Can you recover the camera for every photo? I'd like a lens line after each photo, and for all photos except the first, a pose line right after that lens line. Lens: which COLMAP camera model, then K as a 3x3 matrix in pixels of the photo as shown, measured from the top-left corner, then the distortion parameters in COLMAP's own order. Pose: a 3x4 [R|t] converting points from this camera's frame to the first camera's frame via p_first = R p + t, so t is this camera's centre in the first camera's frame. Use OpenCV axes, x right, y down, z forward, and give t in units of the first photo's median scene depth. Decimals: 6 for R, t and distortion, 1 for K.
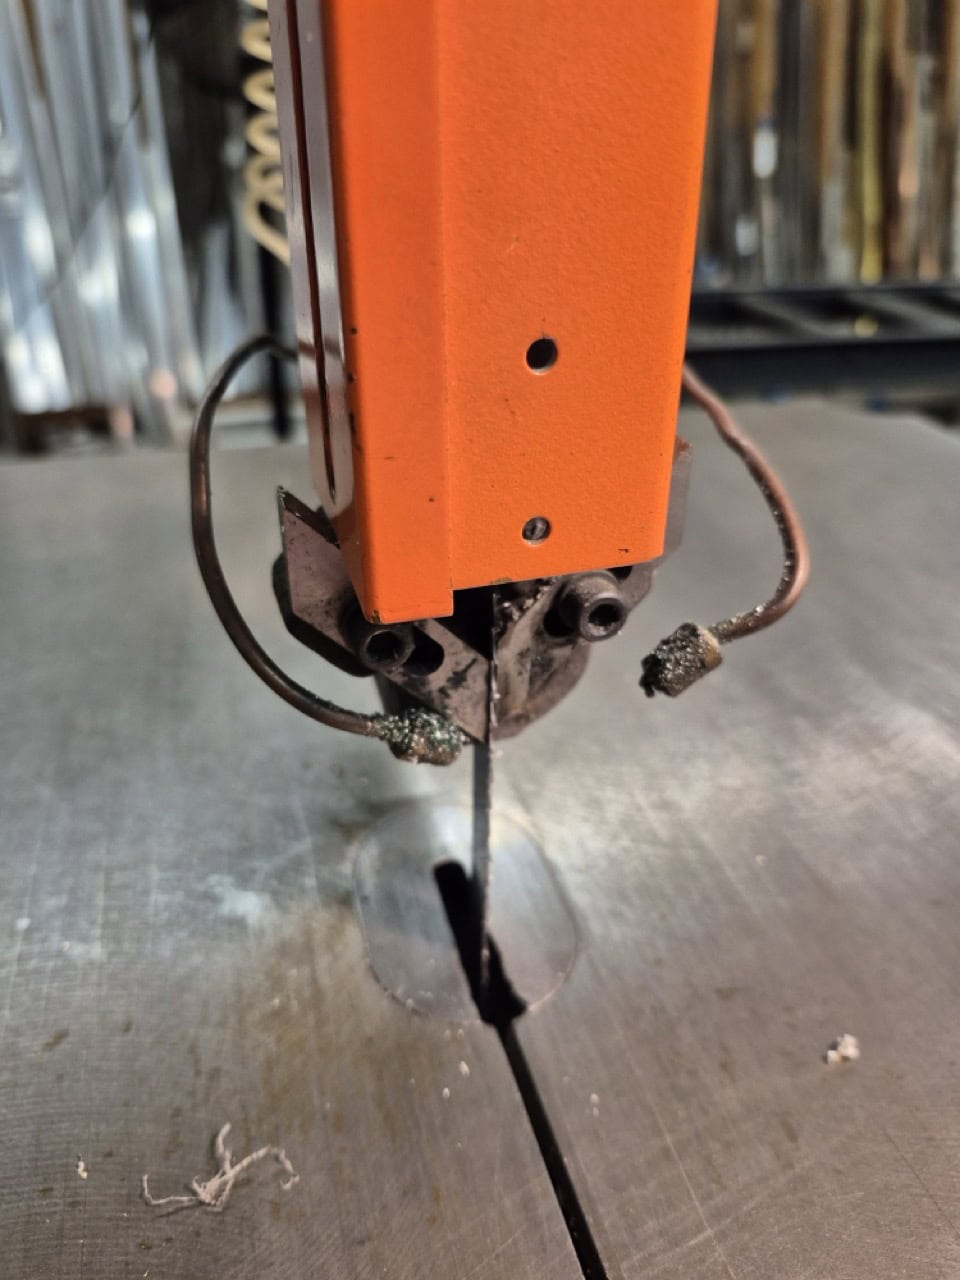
lens RADIAL K [[891.4, 0, 480.0], [0, 891.4, 640.0], [0, 0, 1]] dist [0.001828, 0.002989]
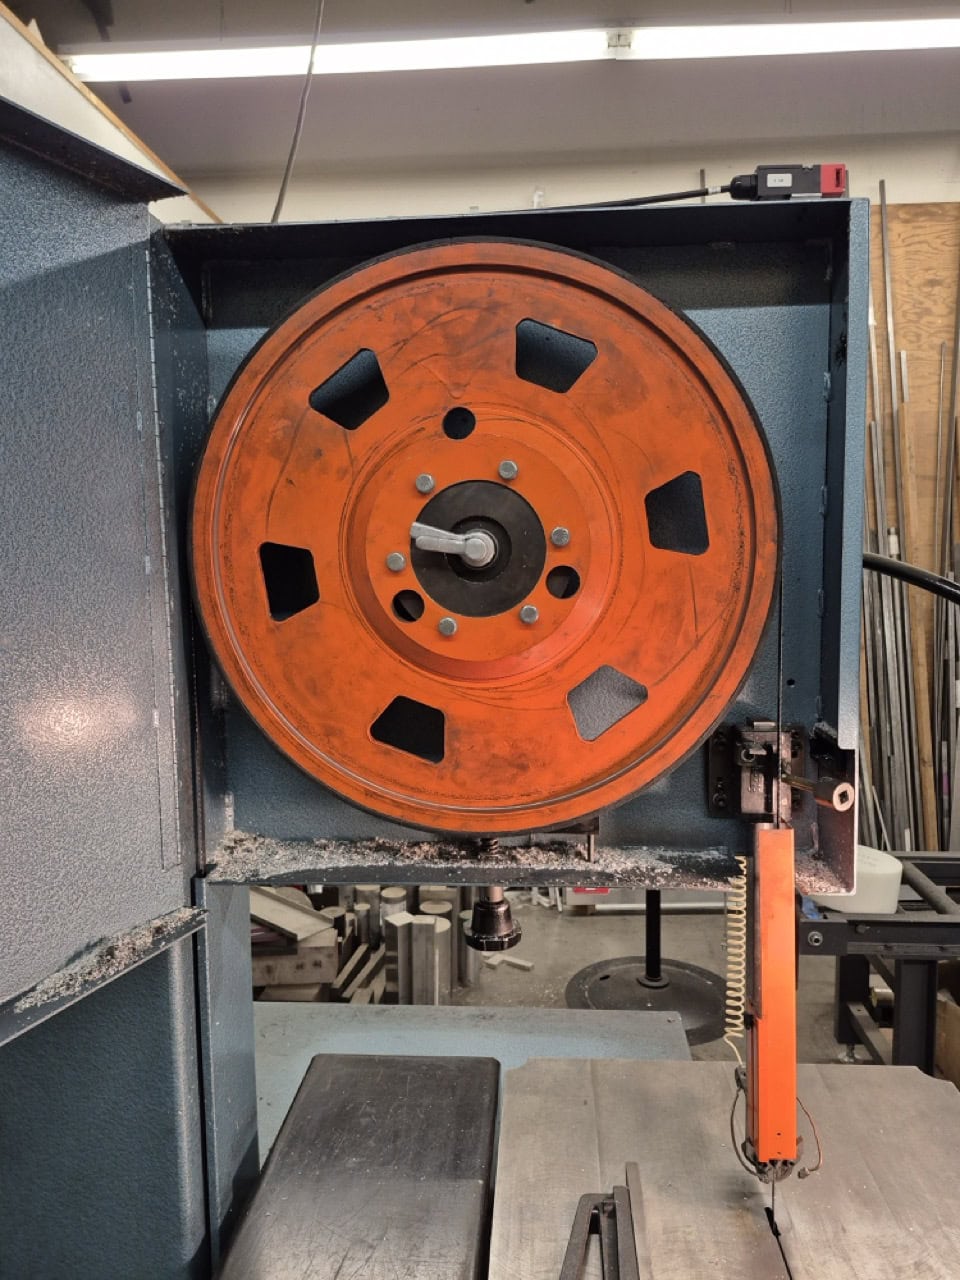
lens RADIAL K [[891.4, 0, 480.0], [0, 891.4, 640.0], [0, 0, 1]] dist [0.001828, 0.002989]
pose [[0.942317, 0.003186, -0.334705, 0.158927], [-0.139107, 0.913237, -0.382945, -0.733684], [0.304445, 0.407416, 0.861003, -7.195867]]
